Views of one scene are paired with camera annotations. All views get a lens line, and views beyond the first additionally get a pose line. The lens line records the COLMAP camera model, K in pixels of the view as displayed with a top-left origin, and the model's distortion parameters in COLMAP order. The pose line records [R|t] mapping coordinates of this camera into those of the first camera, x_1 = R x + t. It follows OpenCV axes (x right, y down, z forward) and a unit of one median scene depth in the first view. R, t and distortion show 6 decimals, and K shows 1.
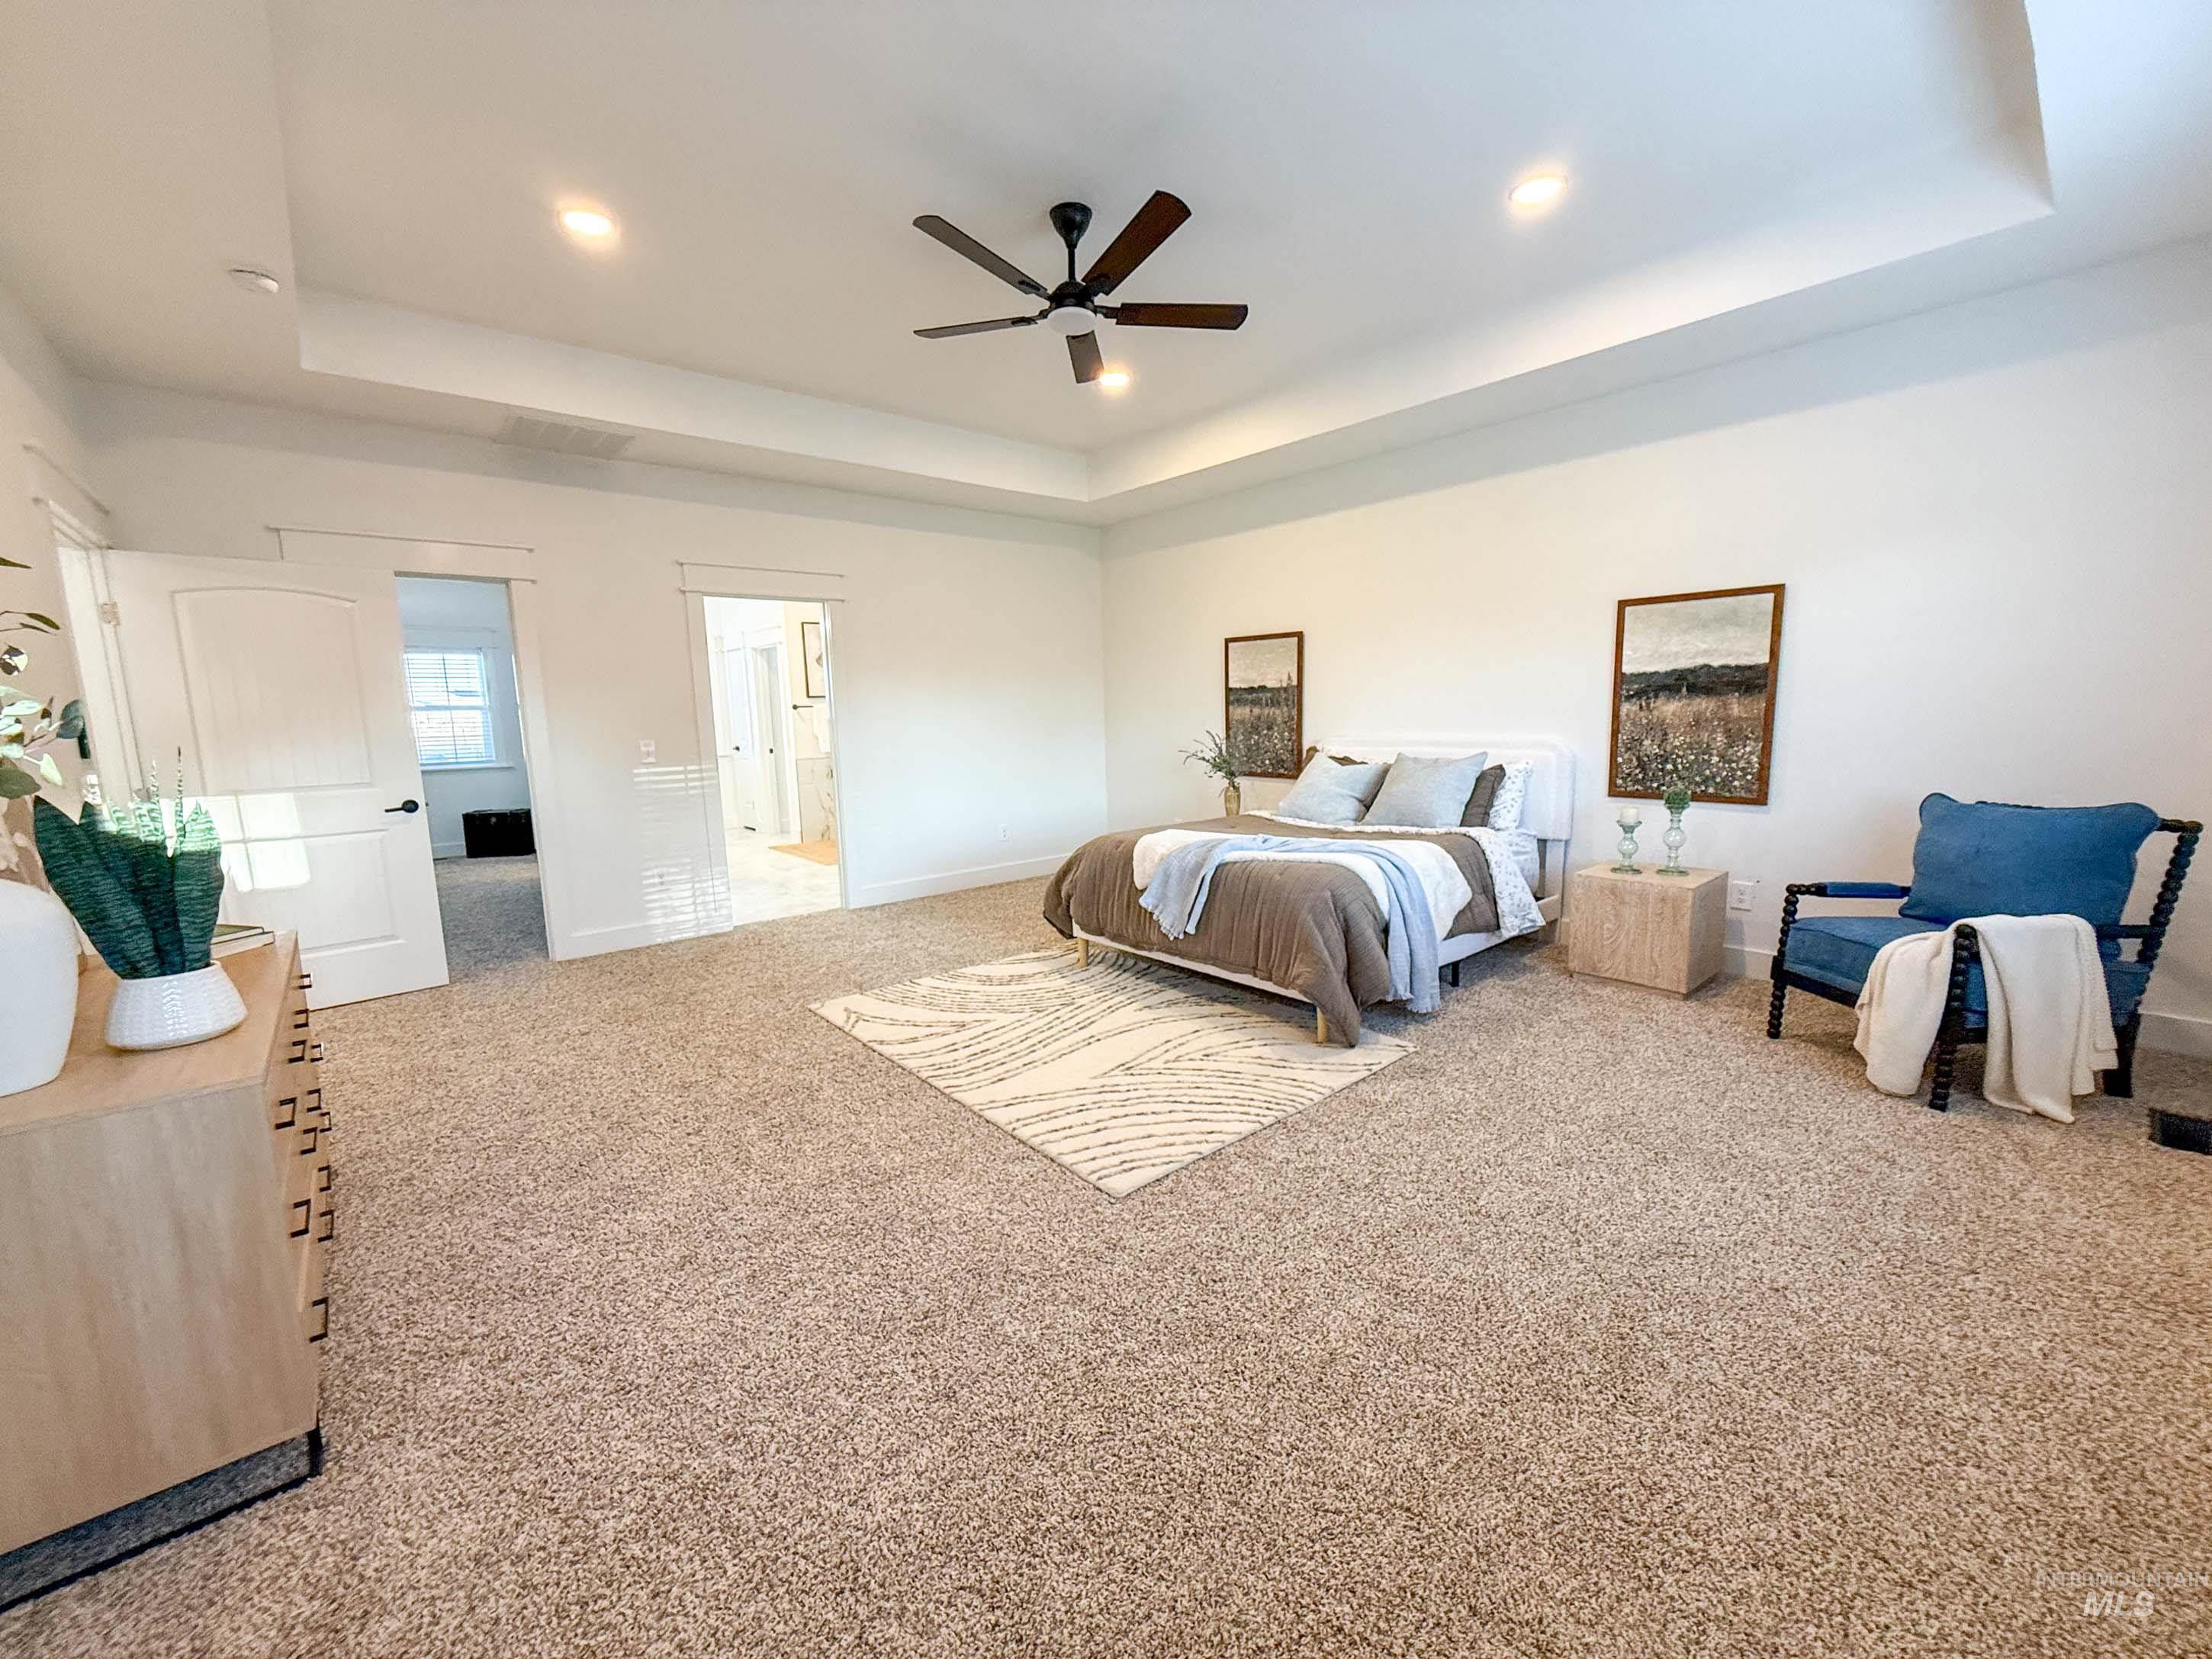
lens RADIAL K [[880.8, 0, 1107.4], [0, 880.8, 832.3], [0, 0, 1]] dist [0.001304, -0.000218]
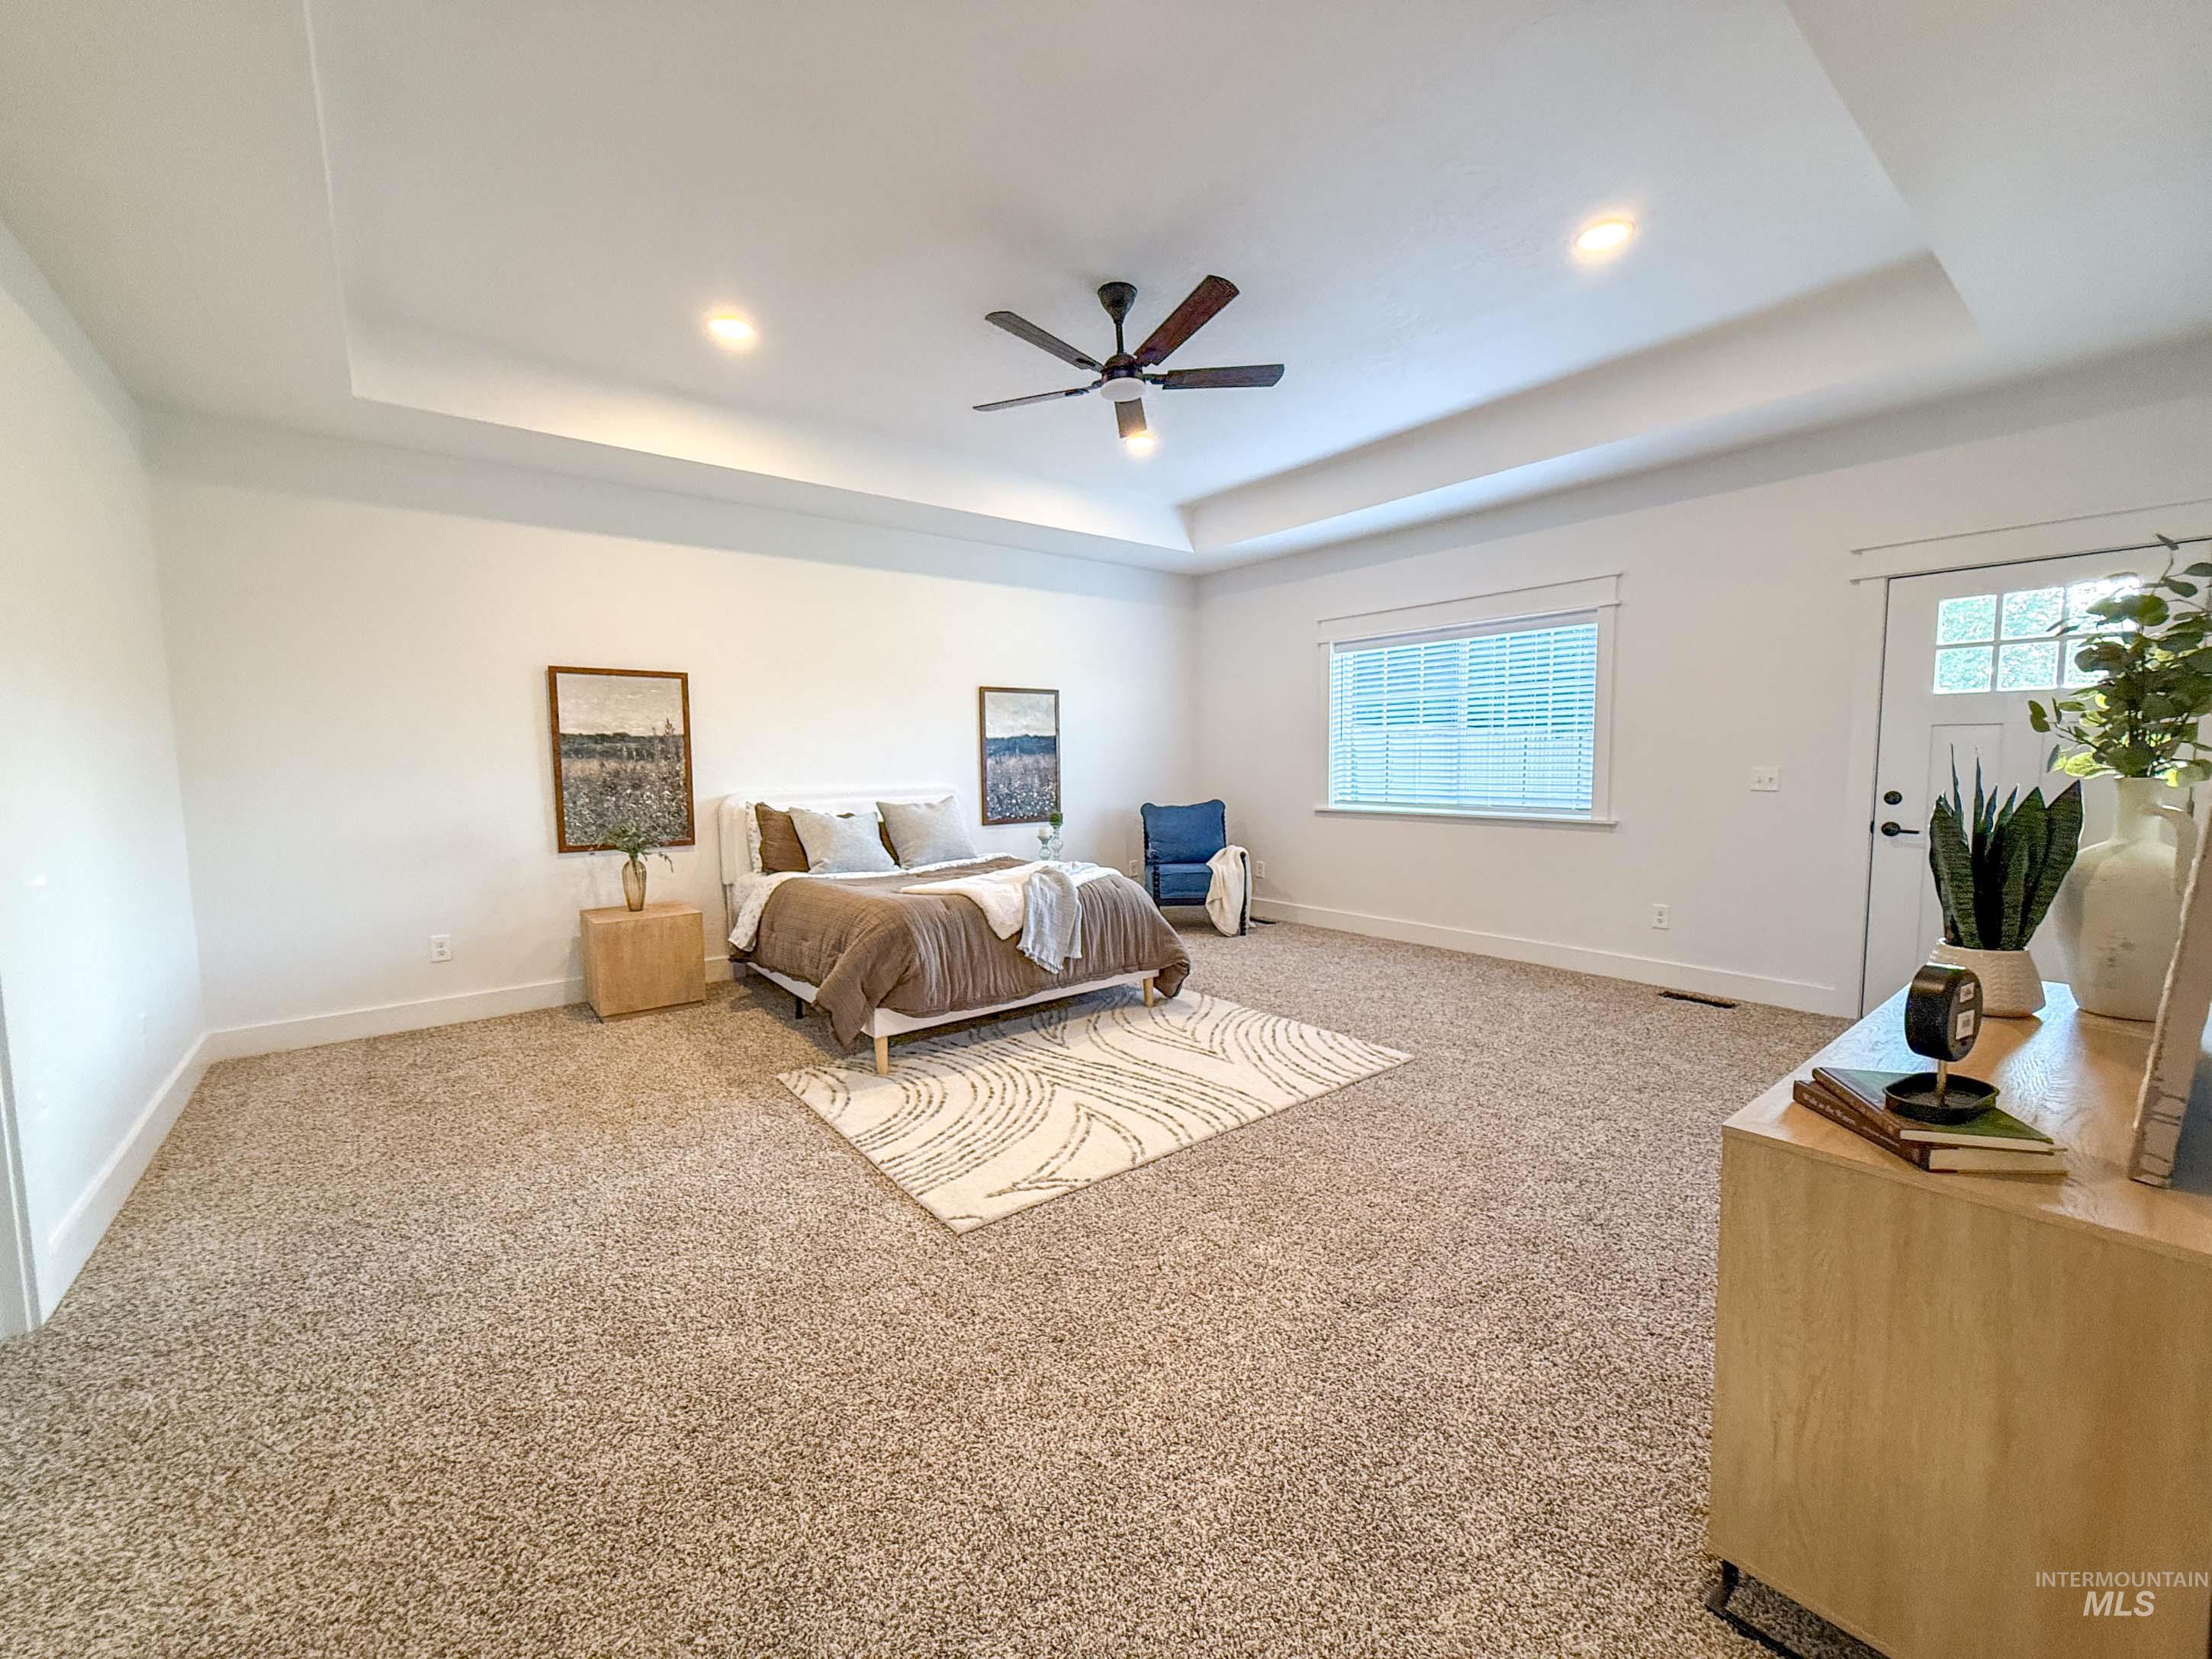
lens RADIAL K [[880.8, 0, 1107.4], [0, 880.8, 832.3], [0, 0, 1]] dist [0.001304, -0.000218]
pose [[0.043598, -0.062618, 0.997085, -0.880495], [0.151422, 0.986918, 0.055358, -0.083800], [-0.987507, 0.148567, 0.052510, 0.799103]]
